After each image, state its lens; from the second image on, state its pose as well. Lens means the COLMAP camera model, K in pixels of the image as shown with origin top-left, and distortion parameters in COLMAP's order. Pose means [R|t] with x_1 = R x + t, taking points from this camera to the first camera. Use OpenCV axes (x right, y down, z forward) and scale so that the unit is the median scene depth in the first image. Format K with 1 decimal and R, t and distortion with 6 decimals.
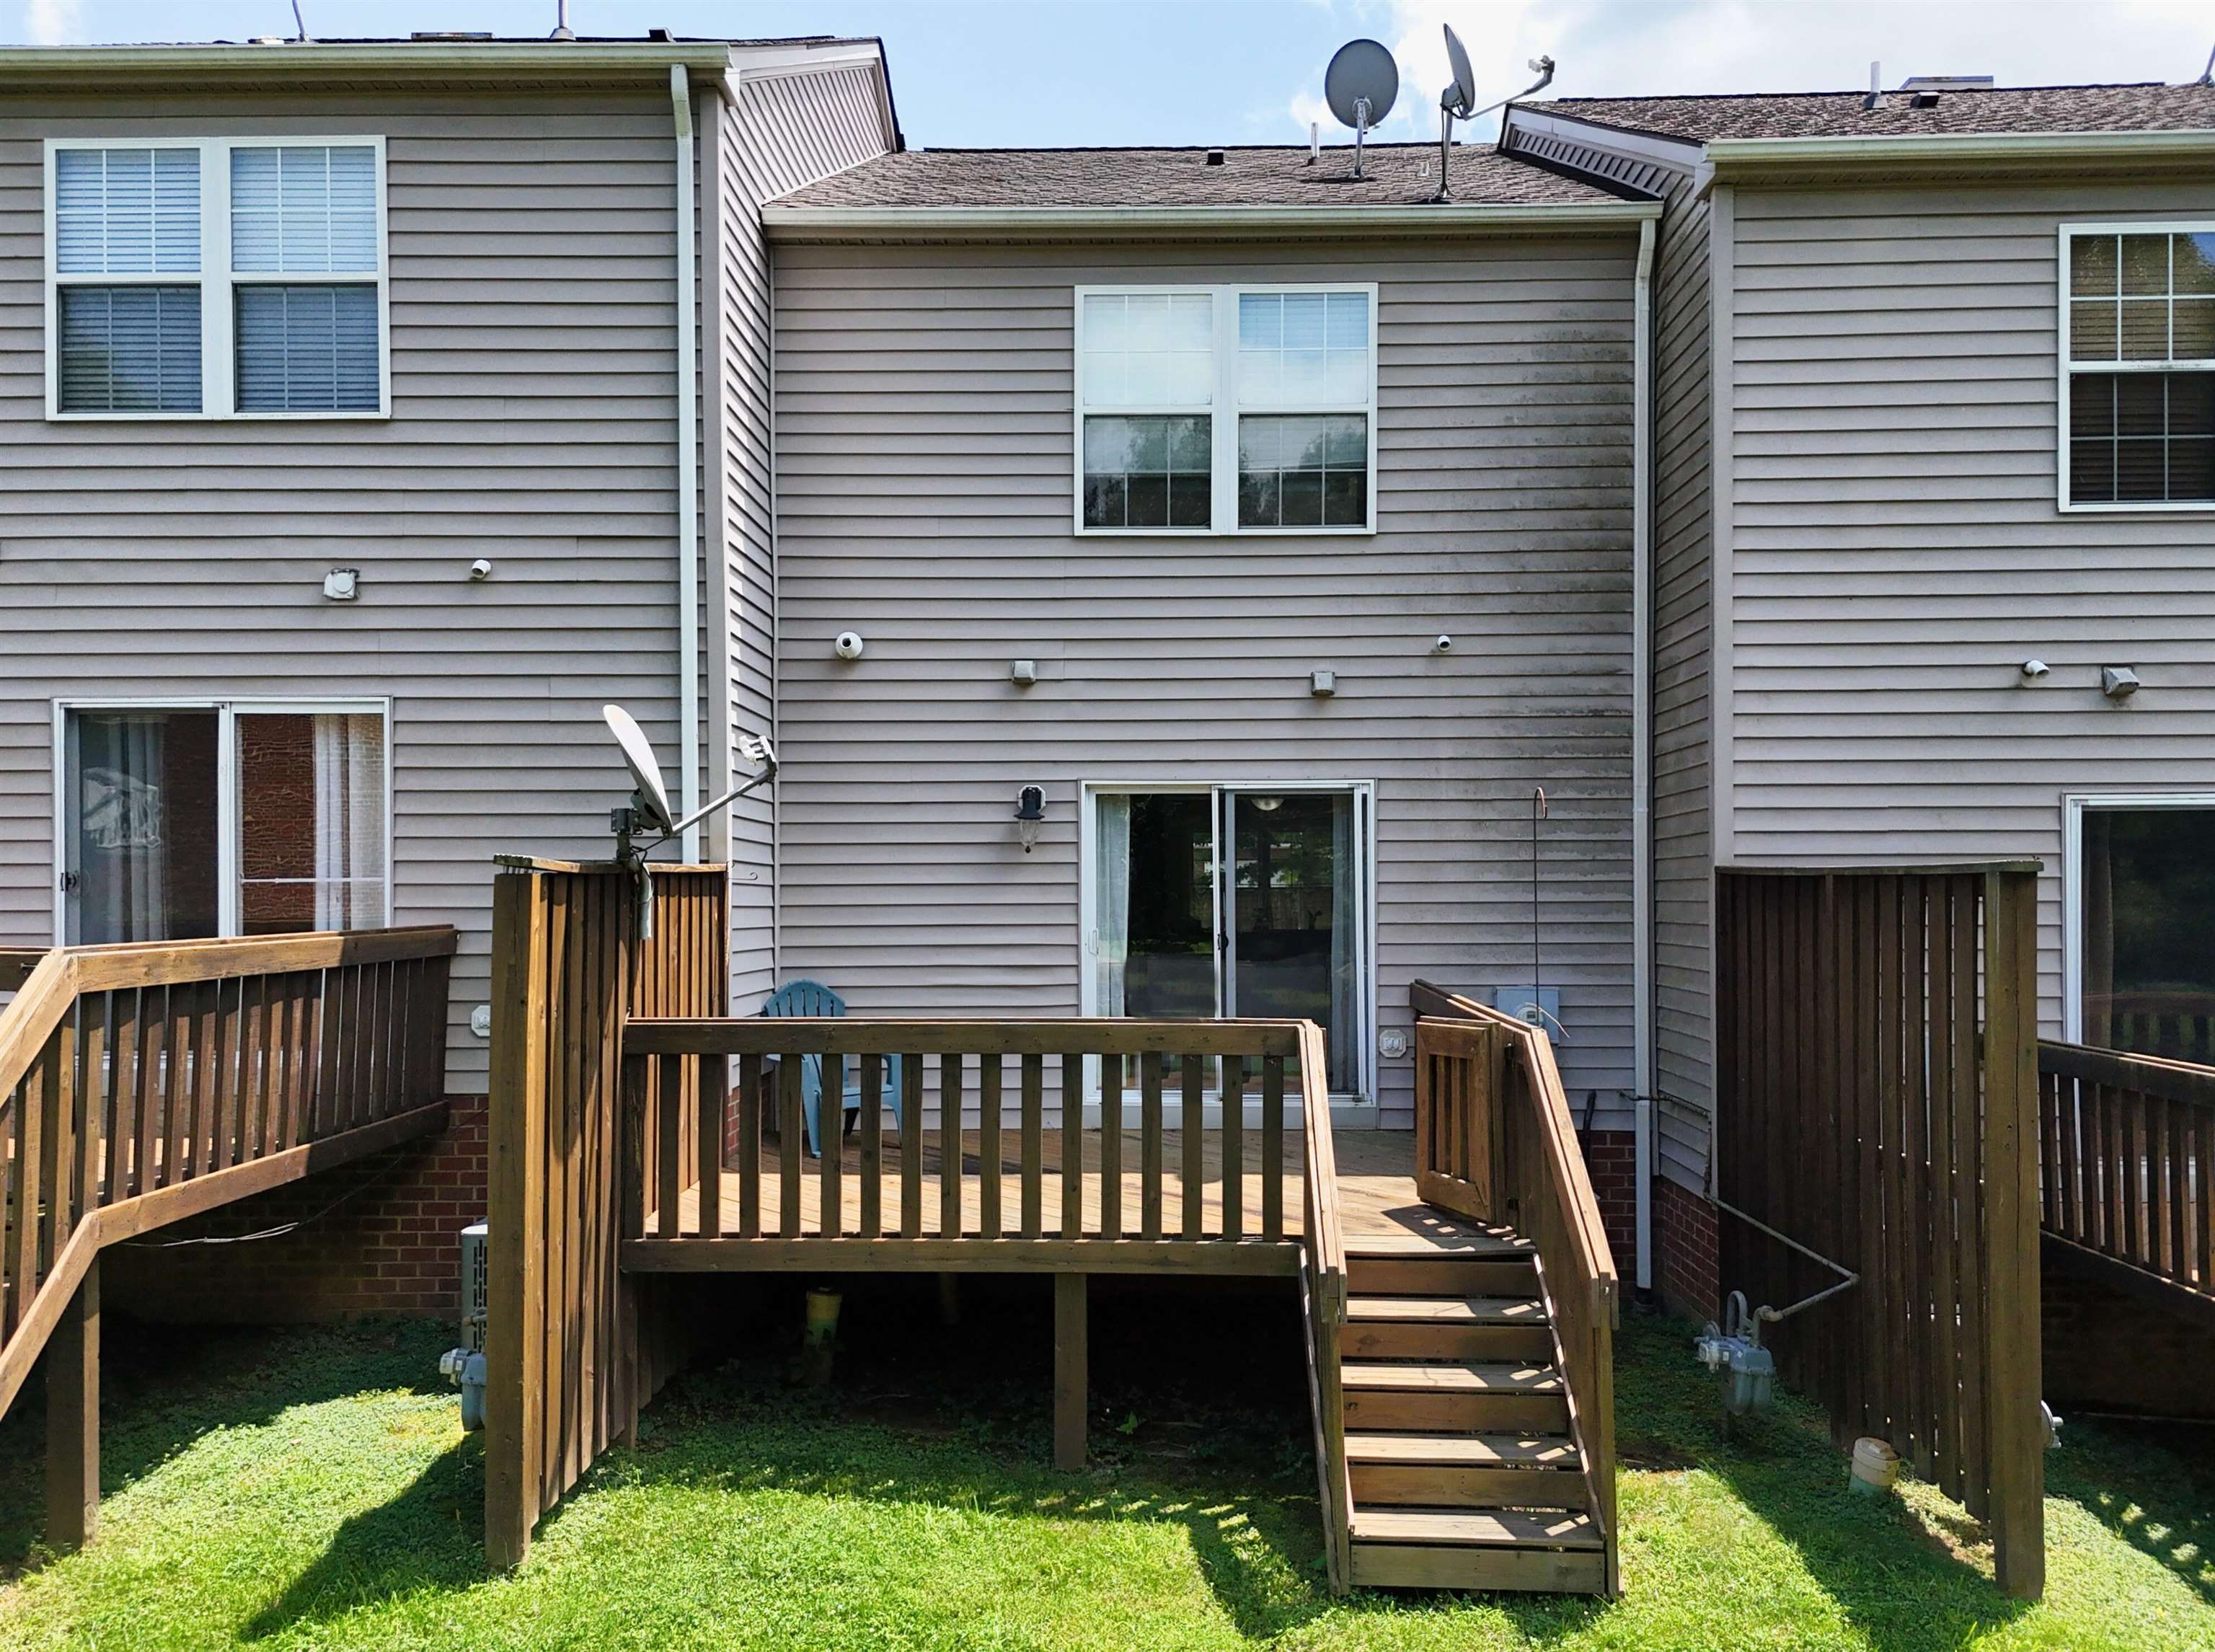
lens RADIAL K [[1701.0, 0, 1122.6], [0, 1701.0, 888.9], [0, 0, 1]] dist [0.049433, -0.031381]
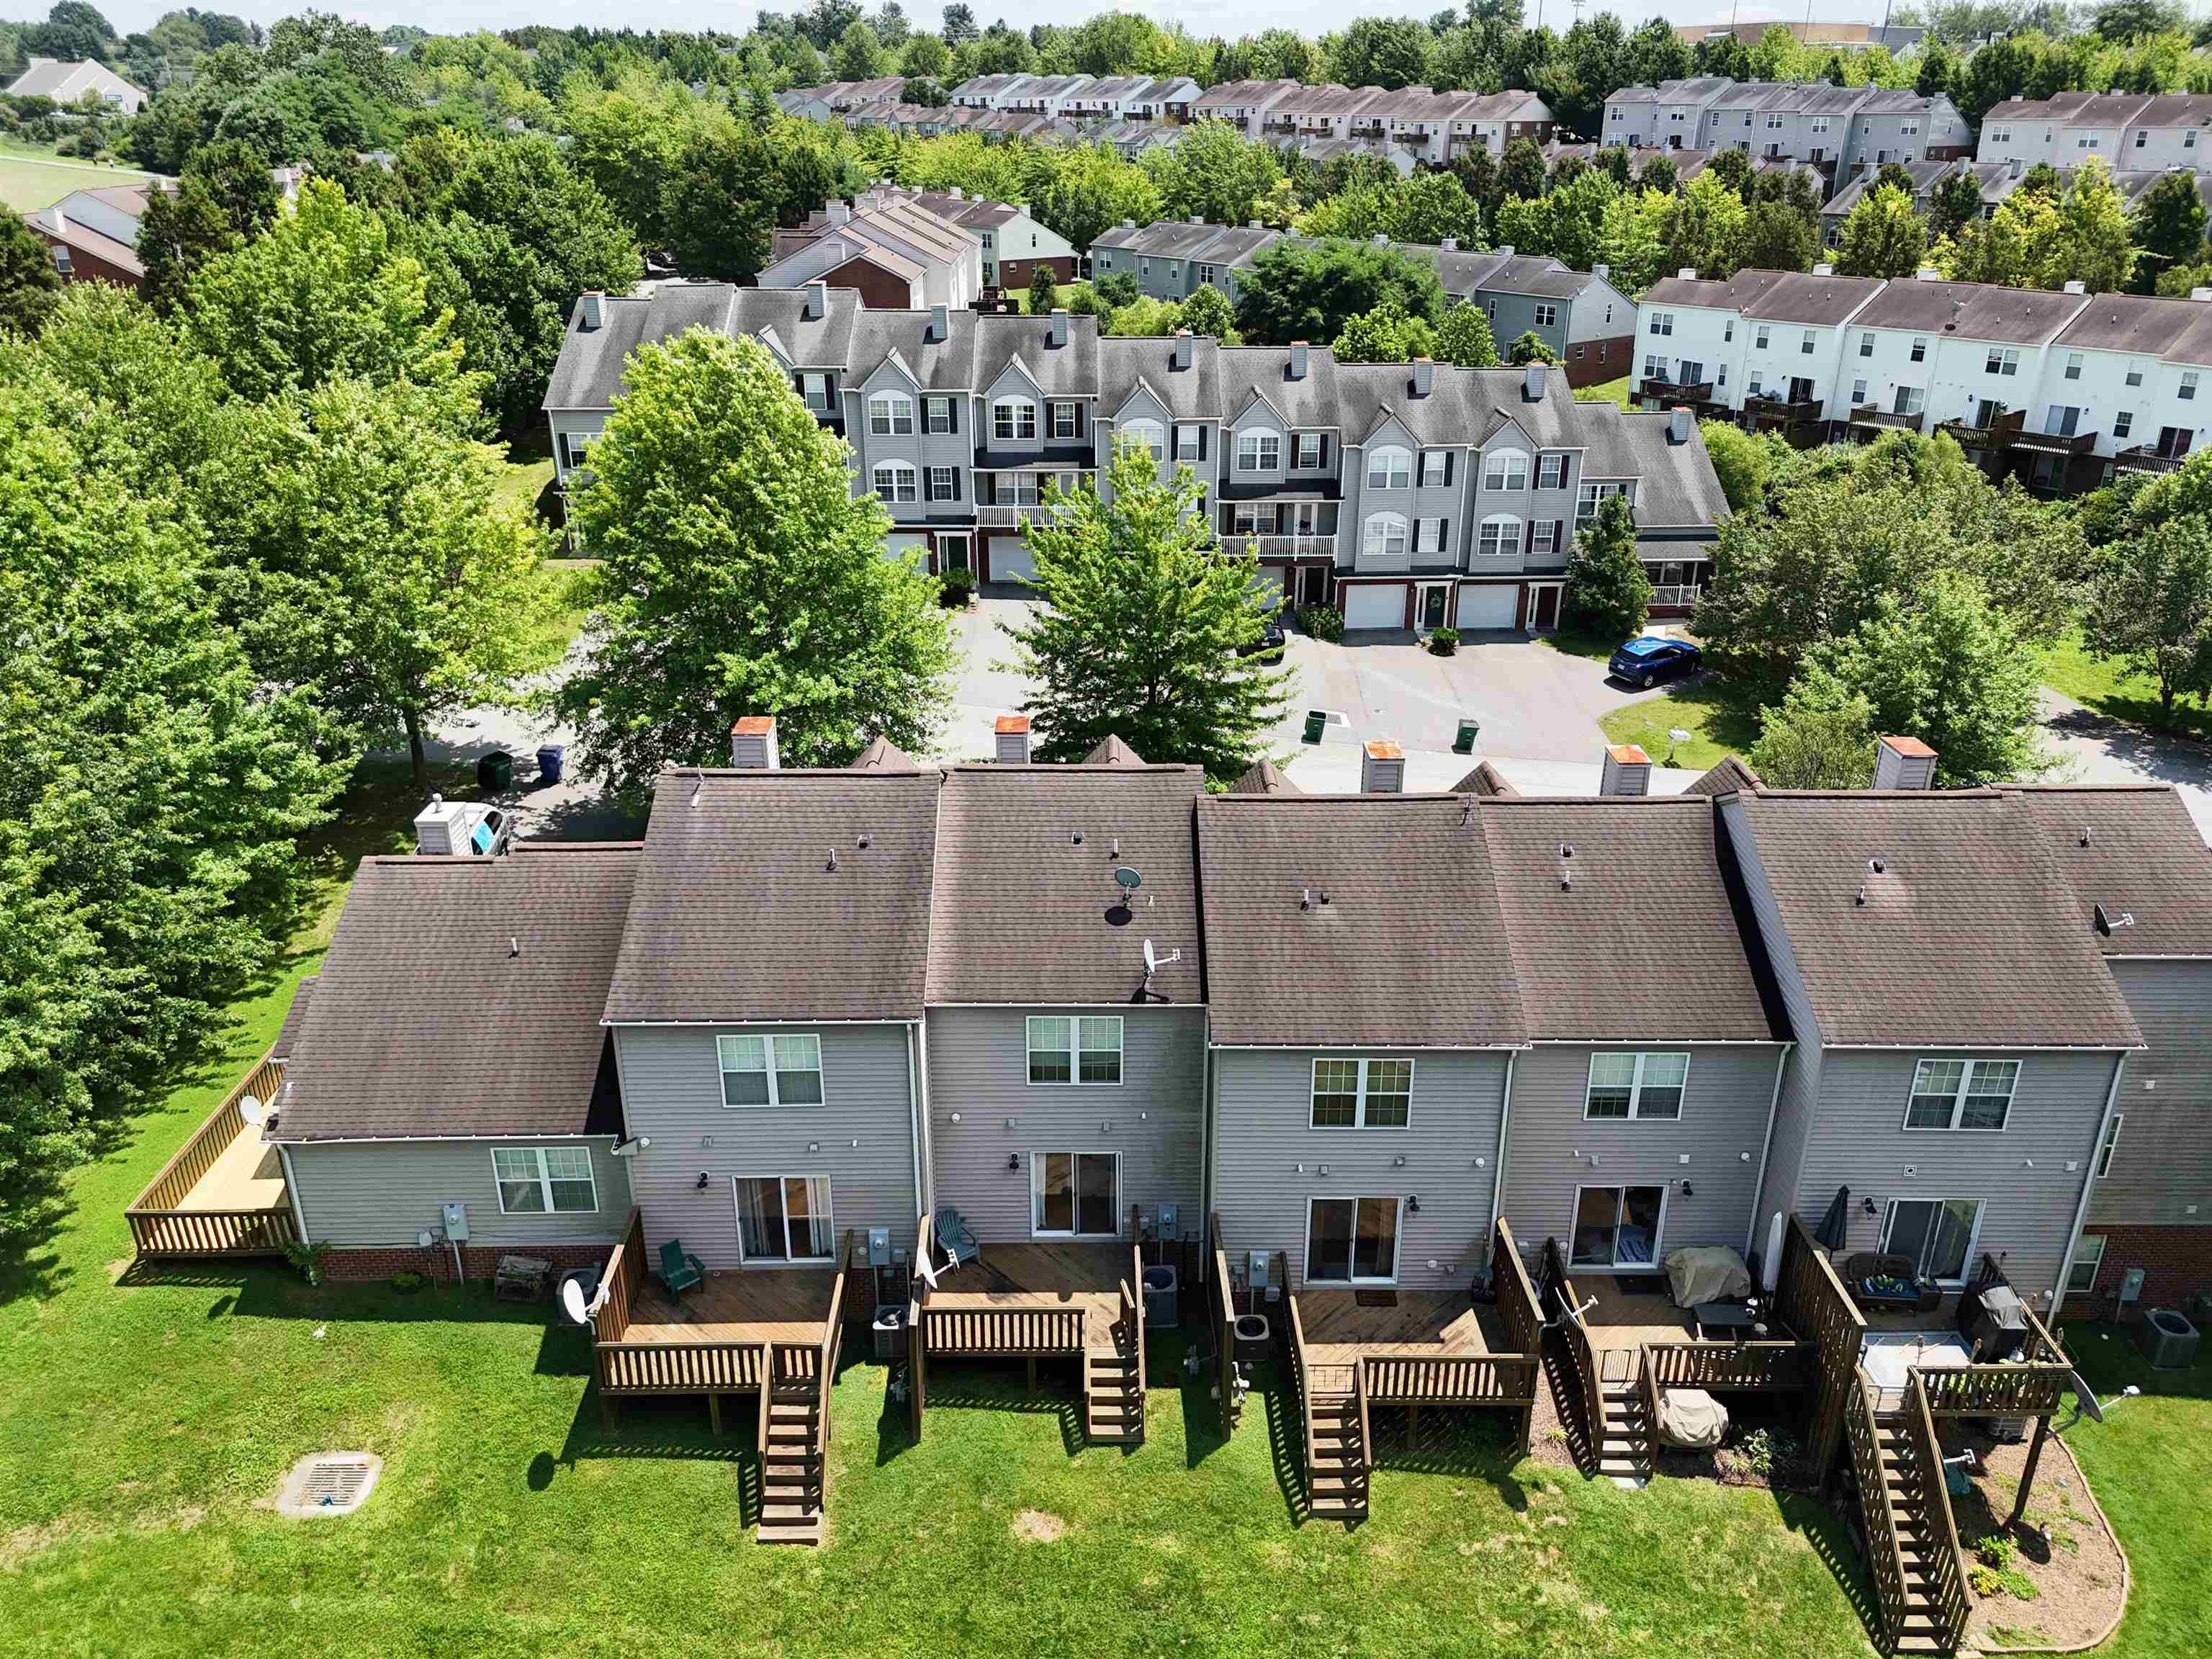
lens RADIAL K [[1636.4, 0, 1107.5], [0, 1636.4, 812.8], [0, 0, 1]] dist [0.040629, -0.013333]
pose [[0.999359, -0.008651, 0.034738, 0.021796], [-0.005310, 0.923808, 0.382818, -2.014304], [-0.035403, -0.382758, 0.923170, -1.751651]]
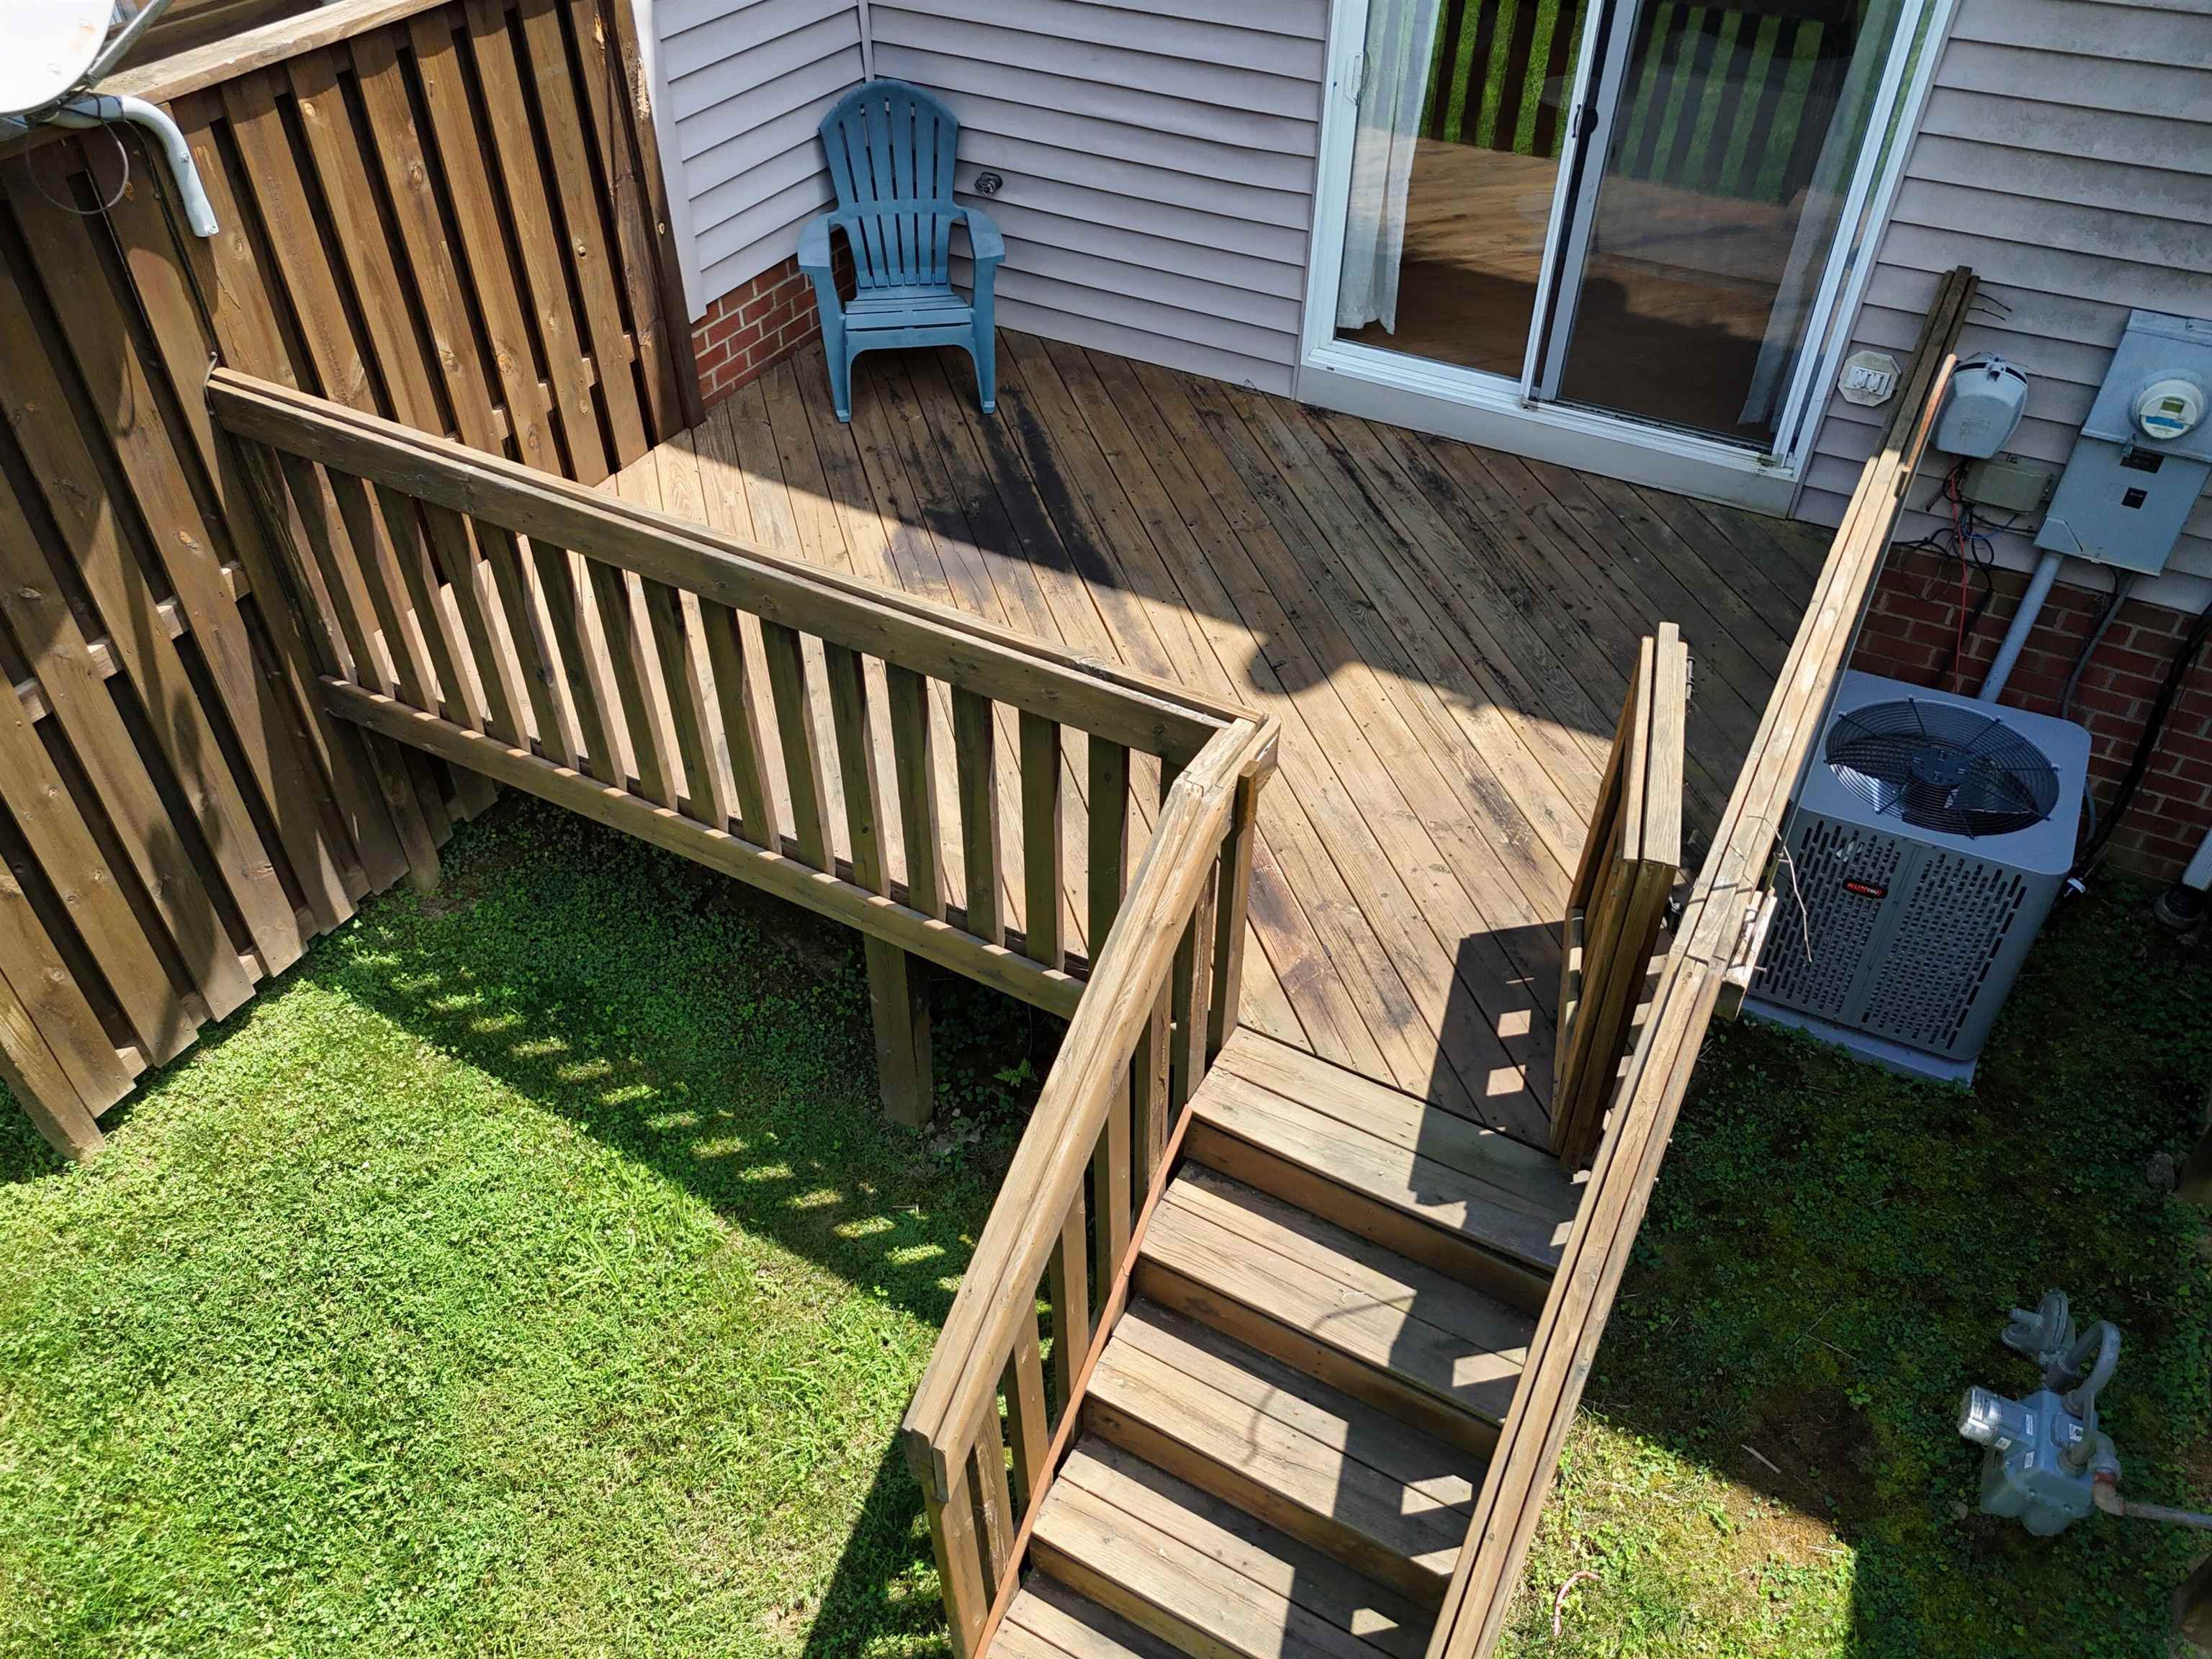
lens RADIAL K [[1636.4, 0, 1103.0], [0, 1636.4, 832.0], [0, 0, 1]] dist [0.040629, -0.013333]
pose [[0.887406, 0.308771, -0.342301, 0.184449], [-0.006828, 0.751260, 0.659971, -0.149029], [0.460937, -0.583326, 0.668781, 0.529369]]
